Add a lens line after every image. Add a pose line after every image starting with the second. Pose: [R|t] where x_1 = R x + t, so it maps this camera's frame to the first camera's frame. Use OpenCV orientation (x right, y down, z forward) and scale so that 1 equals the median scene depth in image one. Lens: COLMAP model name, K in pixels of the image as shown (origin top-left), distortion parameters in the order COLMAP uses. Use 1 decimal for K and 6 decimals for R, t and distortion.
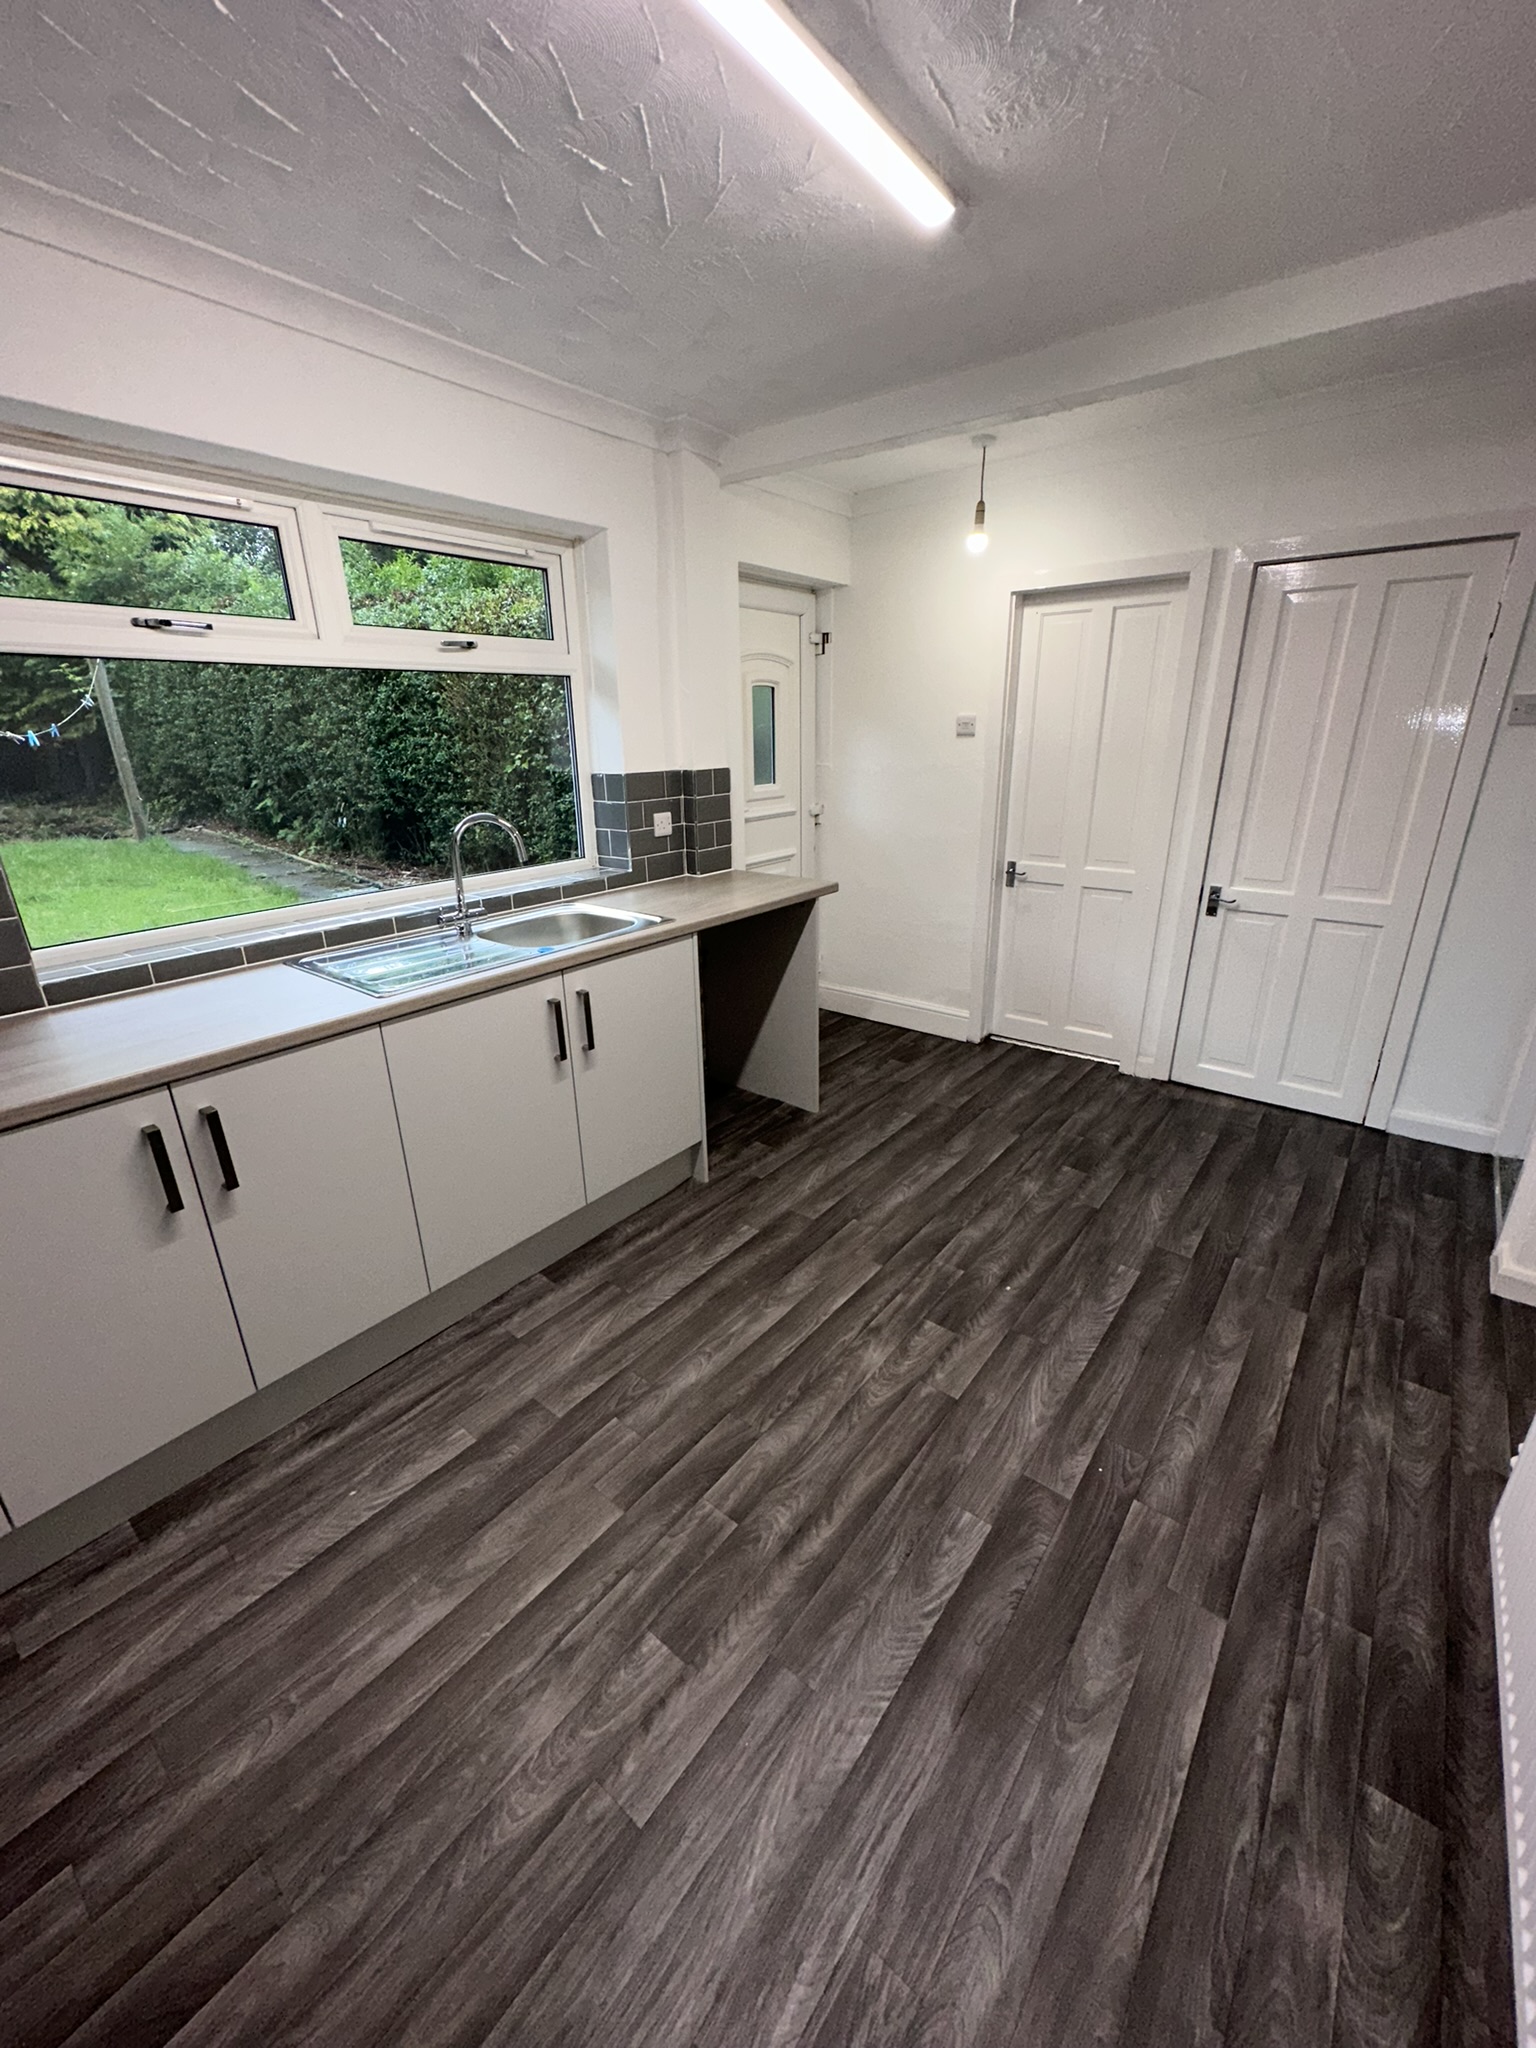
lens RADIAL K [[822.6, 0, 768.3], [0, 822.6, 1026.0], [0, 0, 1]] dist [-0.007138, 0.001098]
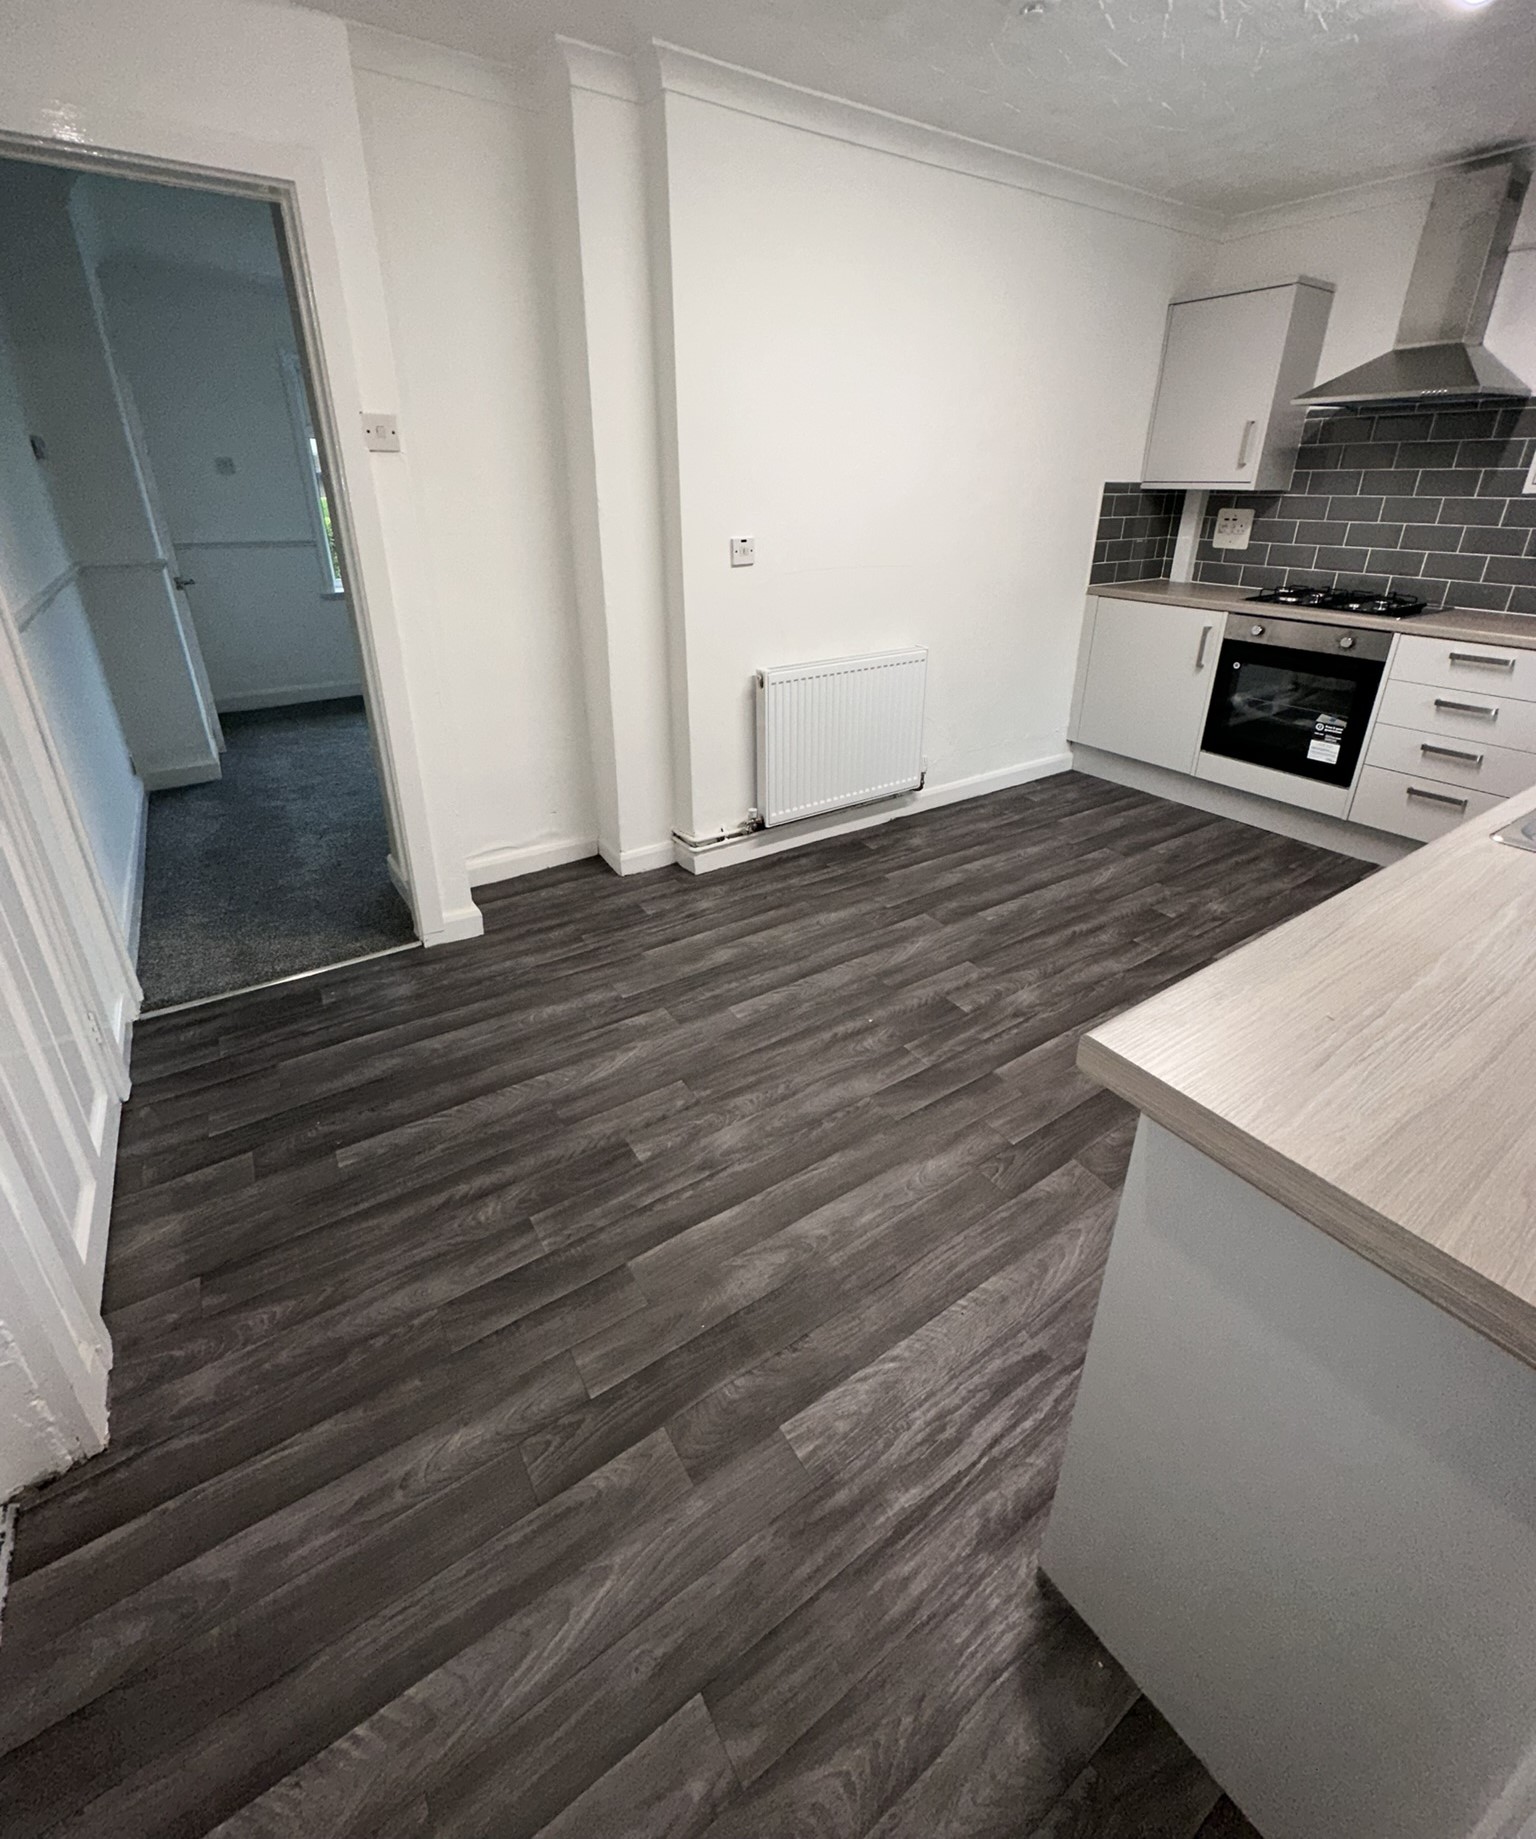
lens RADIAL K [[806.0, 0, 757.6], [0, 806.0, 816.9], [0, 0, 1]] dist [-0.002829, 0.000117]
pose [[-0.946306, -0.109577, 0.304135, 0.157661], [0.123864, 0.746099, 0.654212, -0.543551], [-0.298601, 0.656756, -0.692466, 1.619724]]
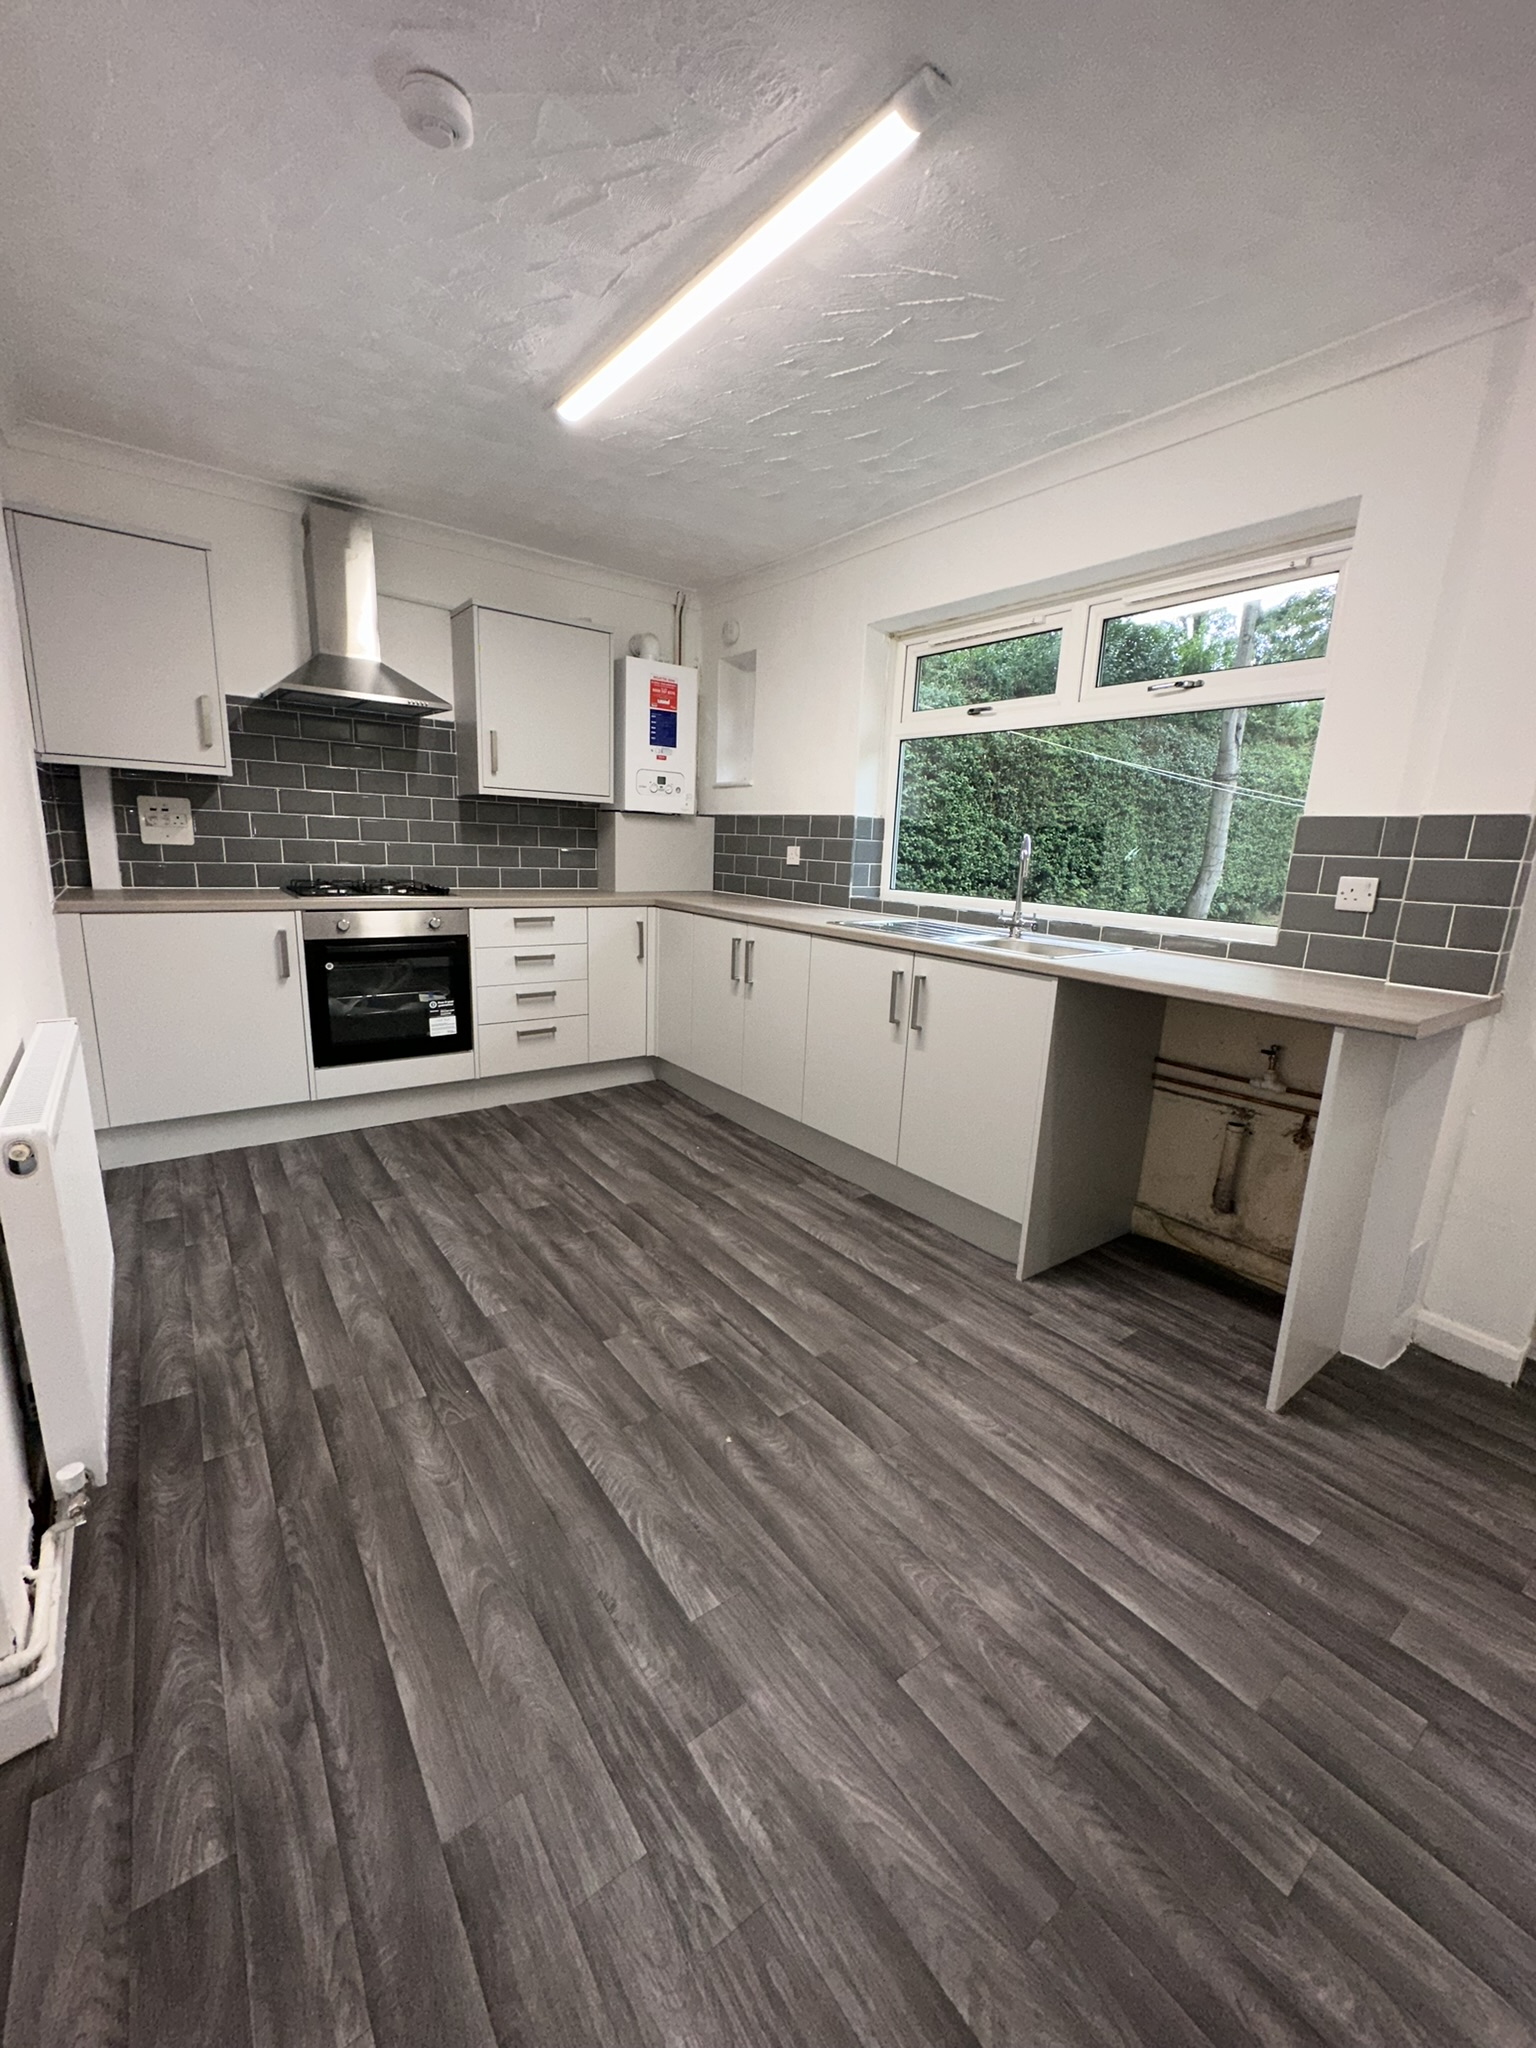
lens RADIAL K [[822.6, 0, 769.0], [0, 822.6, 1027.4], [0, 0, 1]] dist [-0.007138, 0.001098]
pose [[-0.265953, 0.214471, -0.939825, 0.931260], [-0.366313, 0.879319, 0.304323, -0.253146], [0.891675, 0.425205, -0.155294, 1.029259]]
